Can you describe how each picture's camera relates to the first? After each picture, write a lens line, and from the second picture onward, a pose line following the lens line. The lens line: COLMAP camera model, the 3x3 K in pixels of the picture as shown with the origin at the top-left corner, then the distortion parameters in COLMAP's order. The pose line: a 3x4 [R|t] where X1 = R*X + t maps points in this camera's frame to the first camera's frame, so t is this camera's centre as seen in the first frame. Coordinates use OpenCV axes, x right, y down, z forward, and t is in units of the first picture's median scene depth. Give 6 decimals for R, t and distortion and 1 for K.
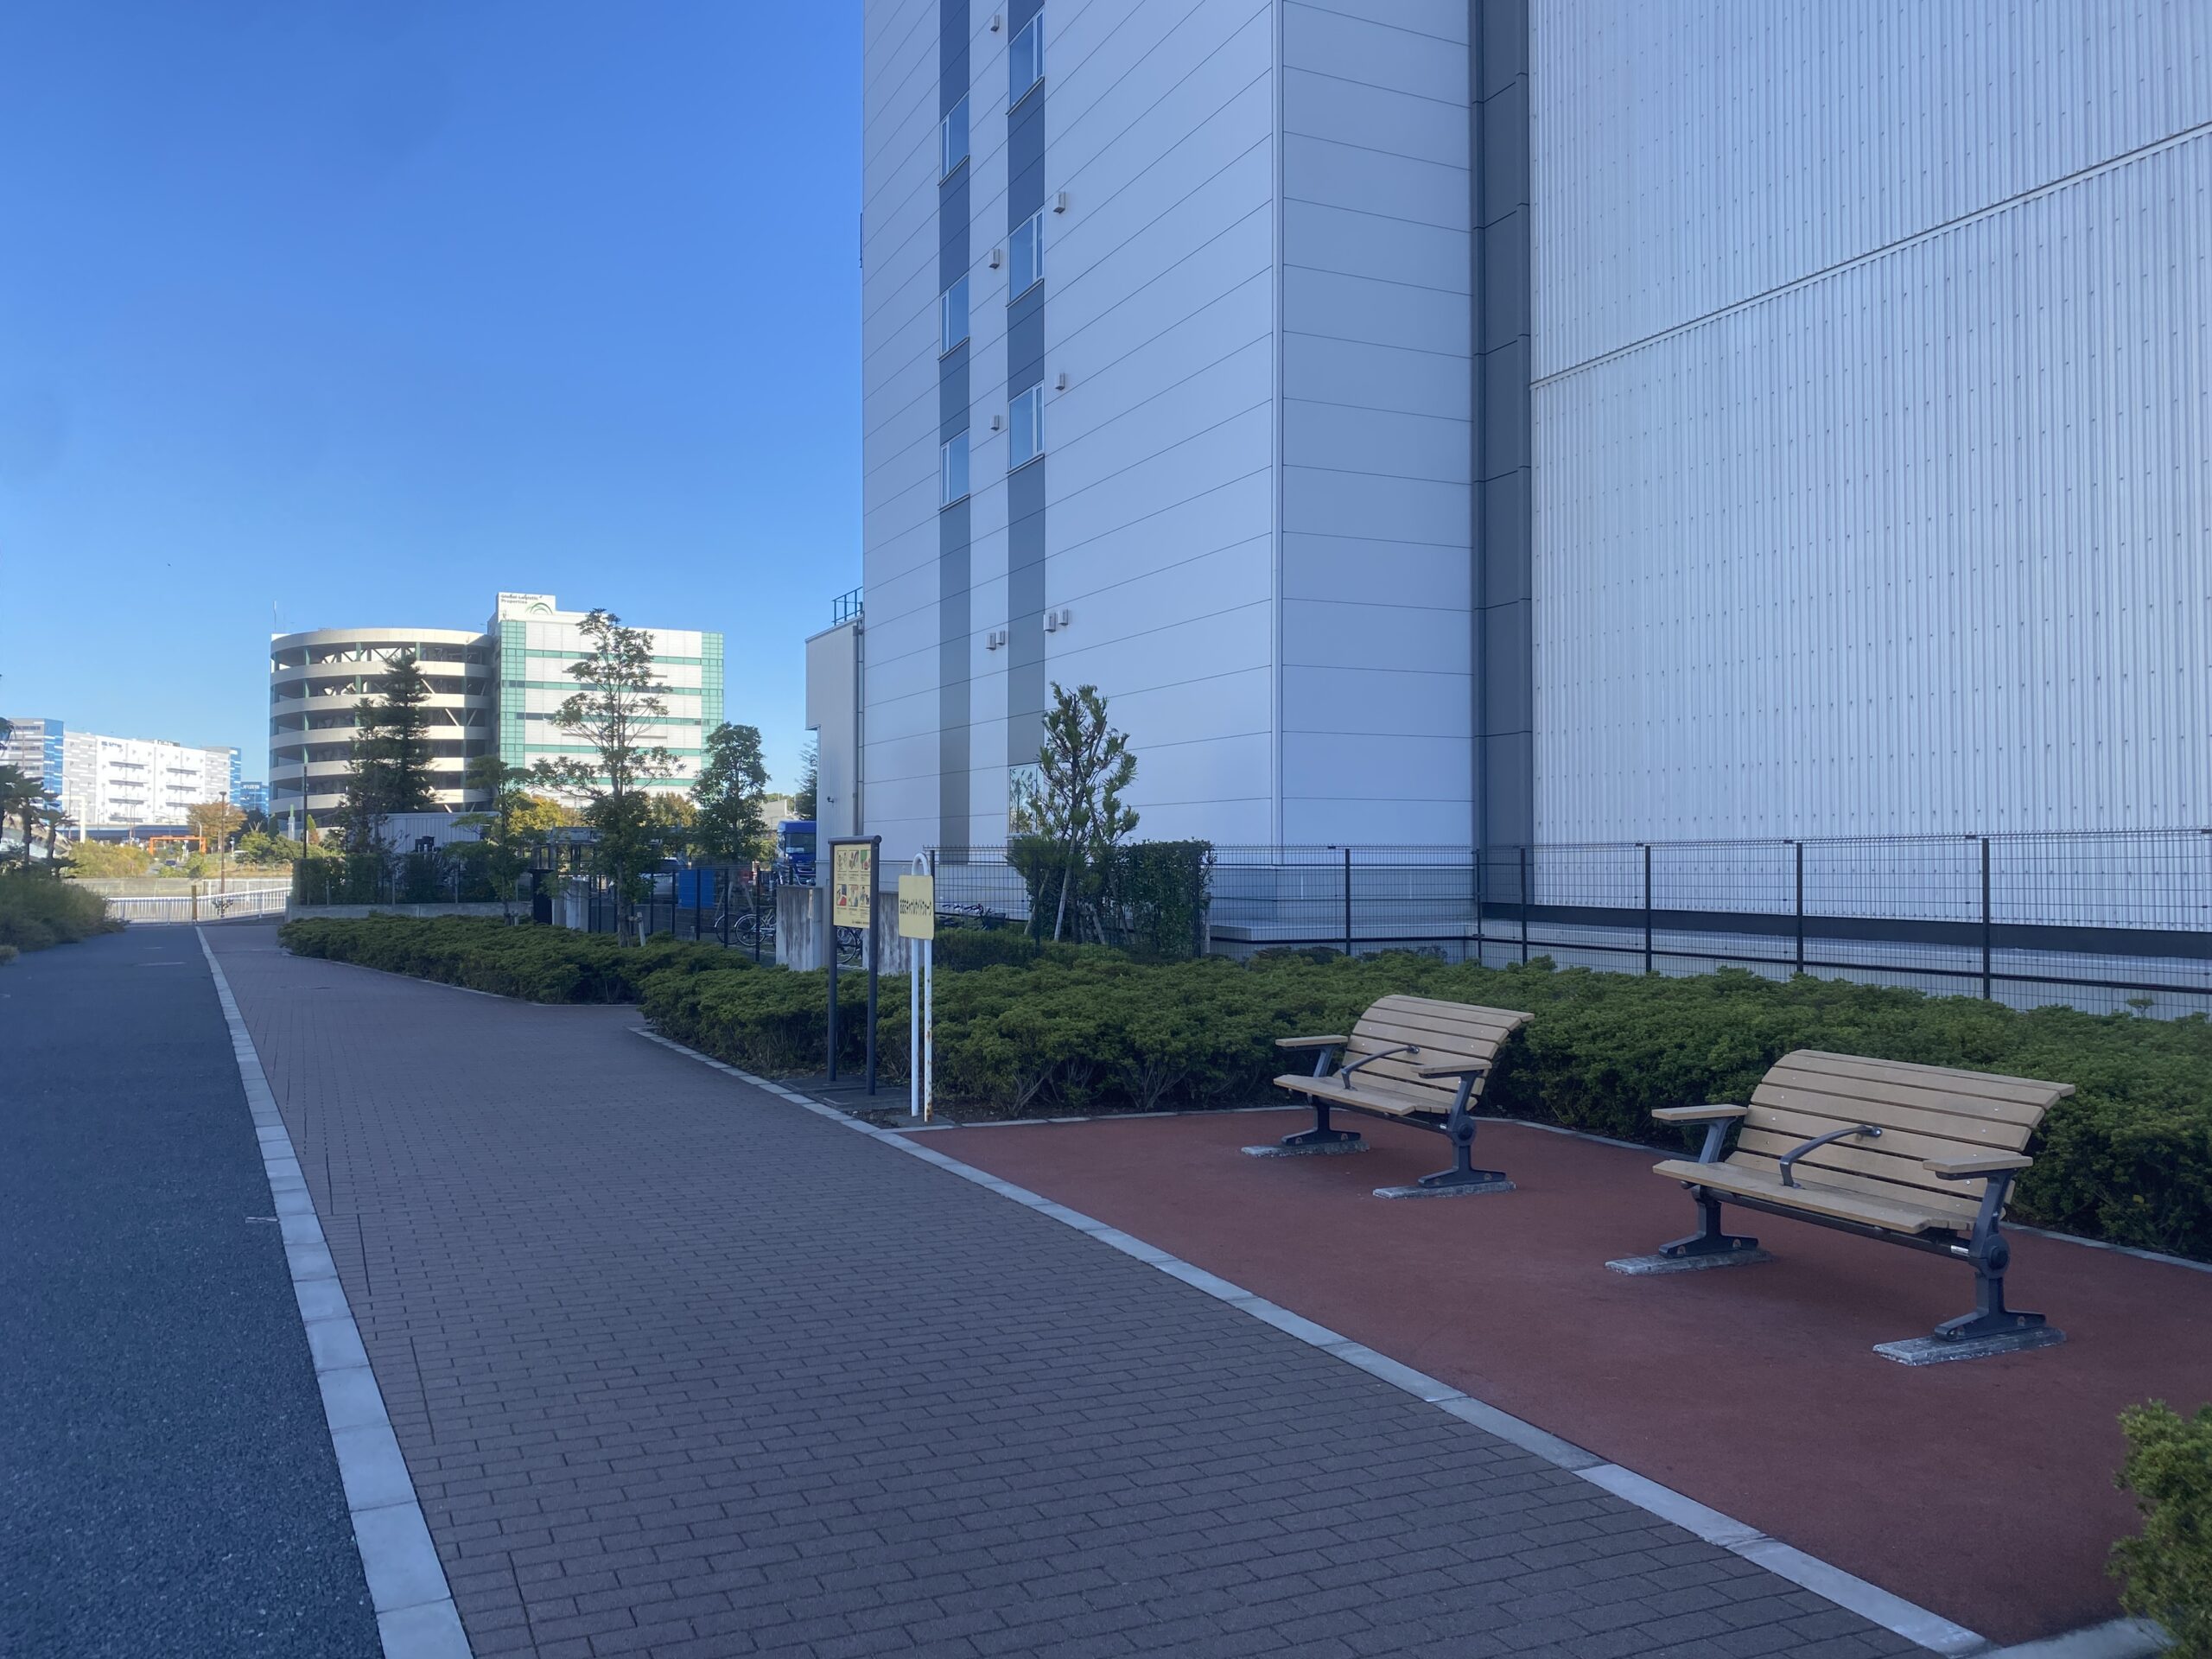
lens RADIAL K [[1718.1, 0, 1106.0], [0, 1718.1, 829.5], [0, 0, 1]] dist [0.003908, 0.001154]
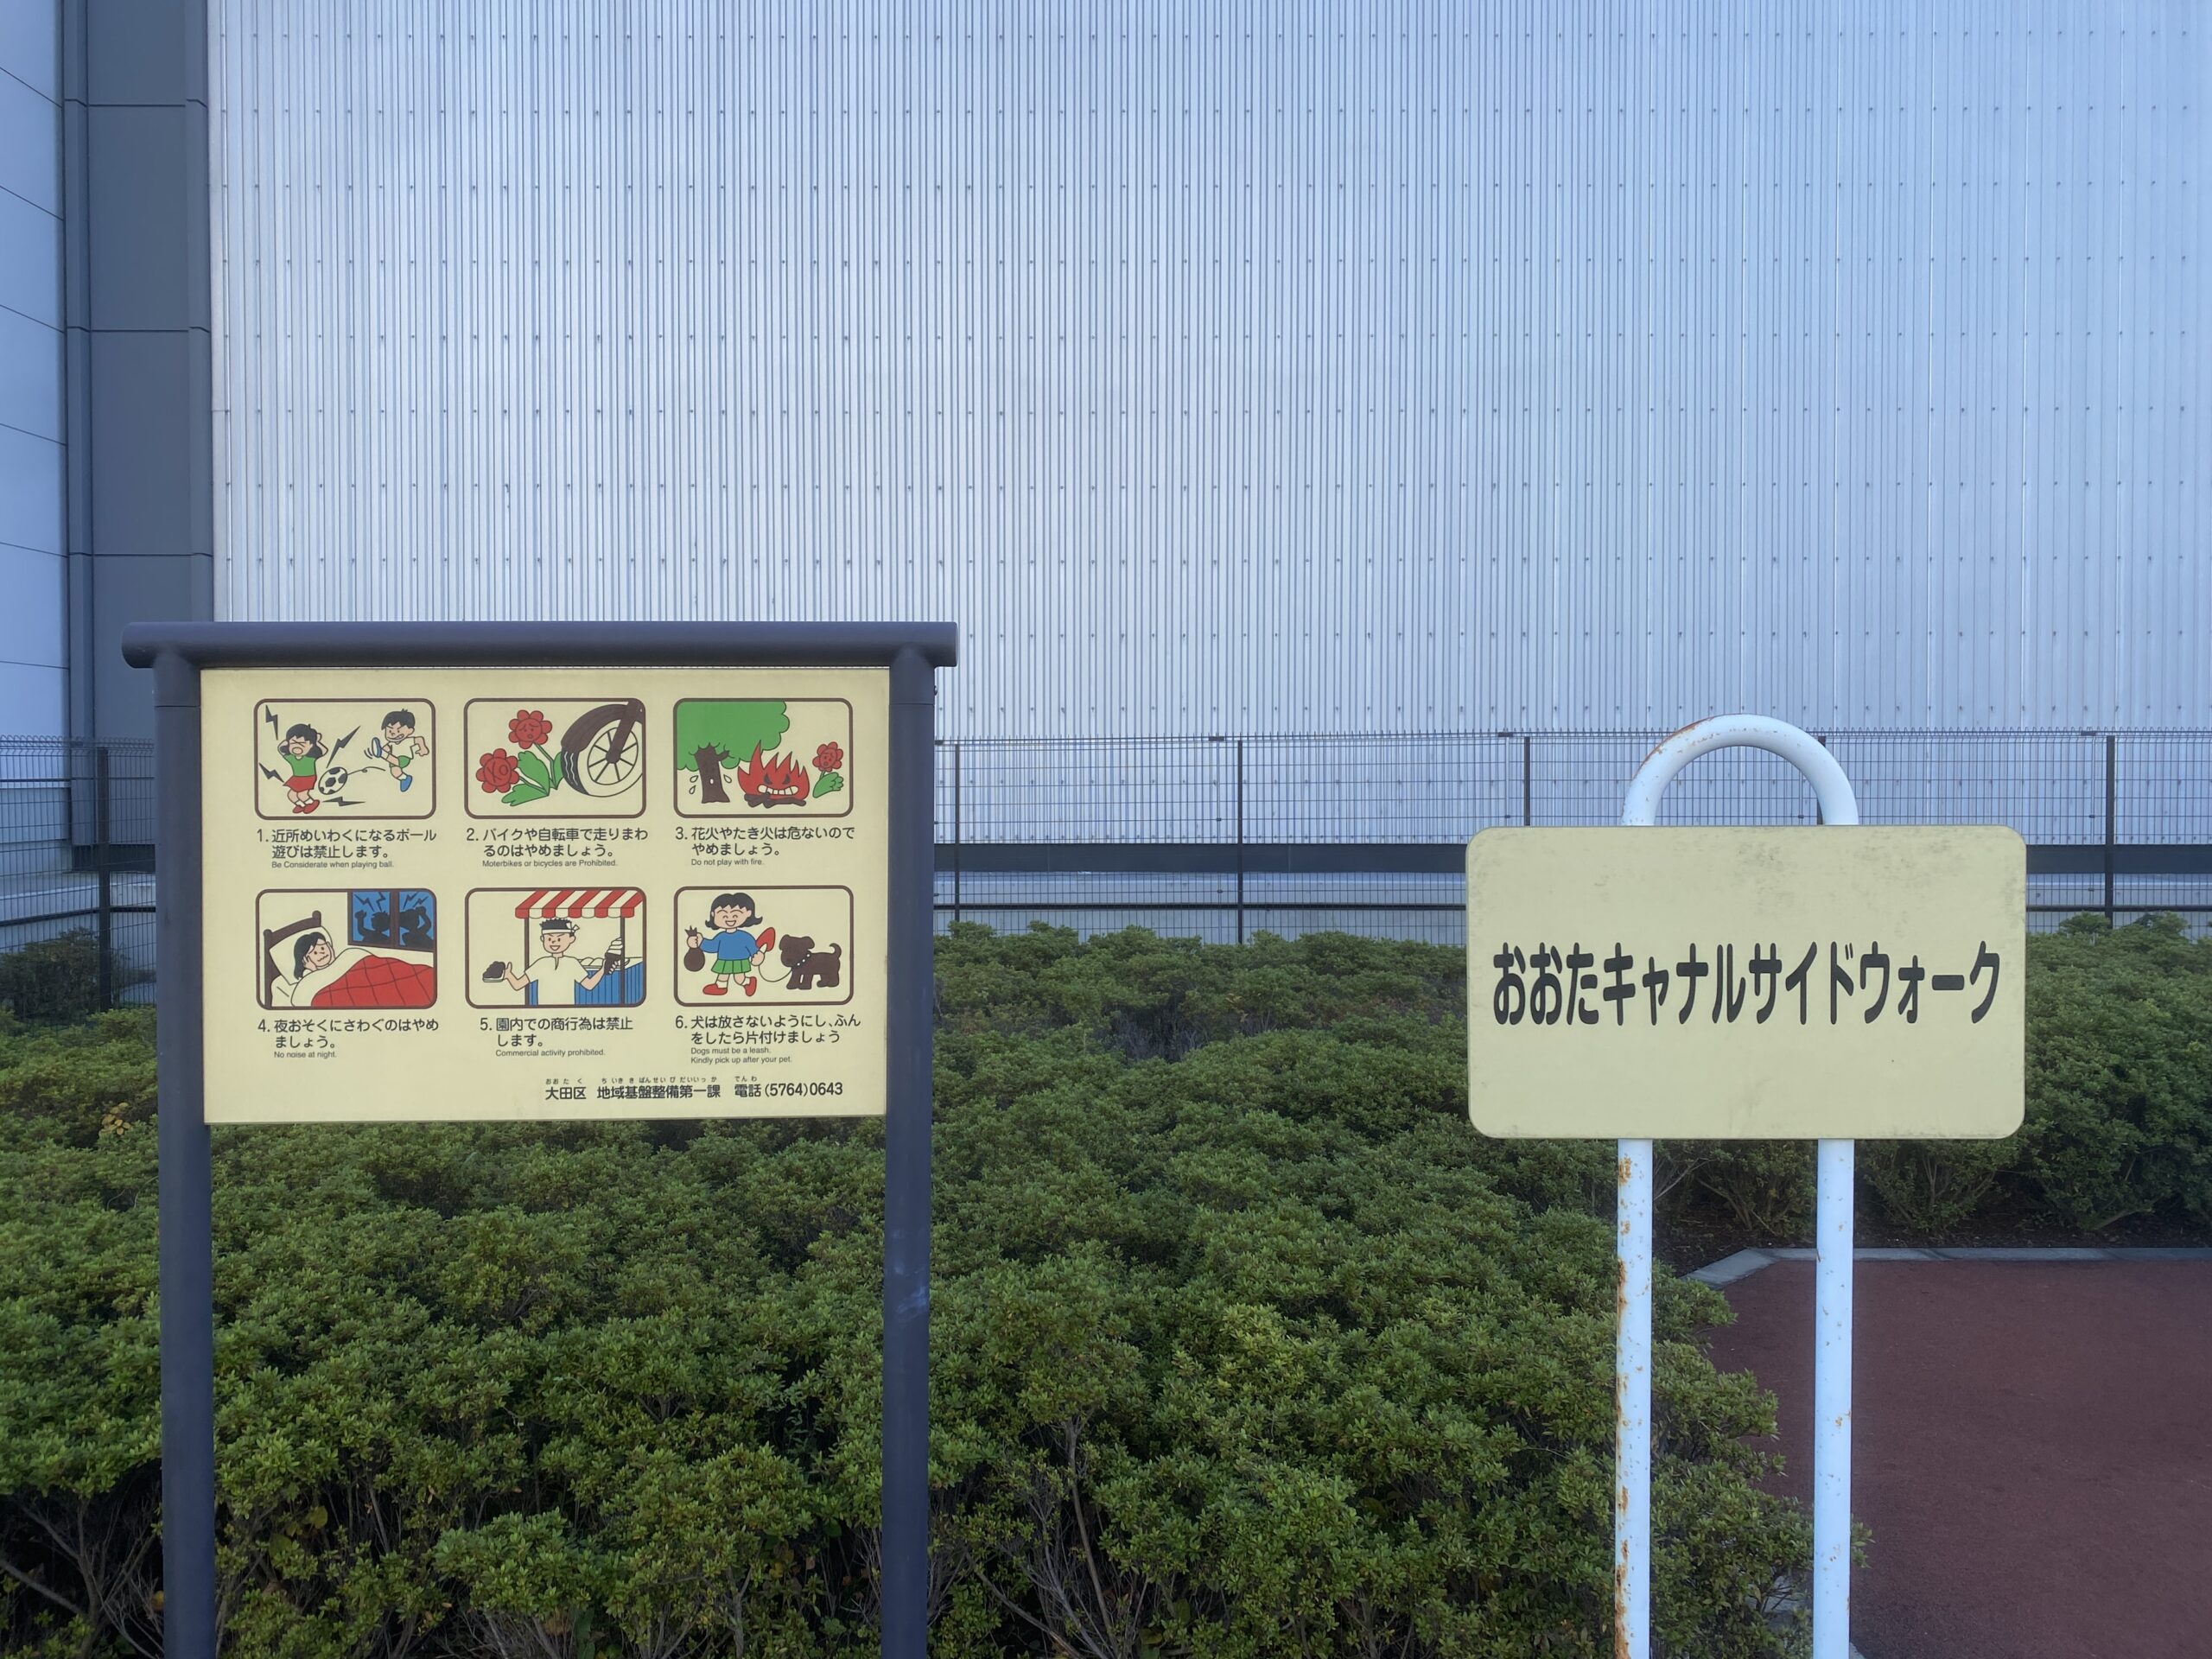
lens RADIAL K [[1718.1, 0, 1106.0], [0, 1718.1, 829.5], [0, 0, 1]] dist [0.003908, 0.001154]
pose [[0.397326, -0.028819, 0.917225, -0.292130], [-0.015734, 0.999146, 0.038208, 0.018300], [-0.917543, -0.029613, 0.396533, 0.787304]]
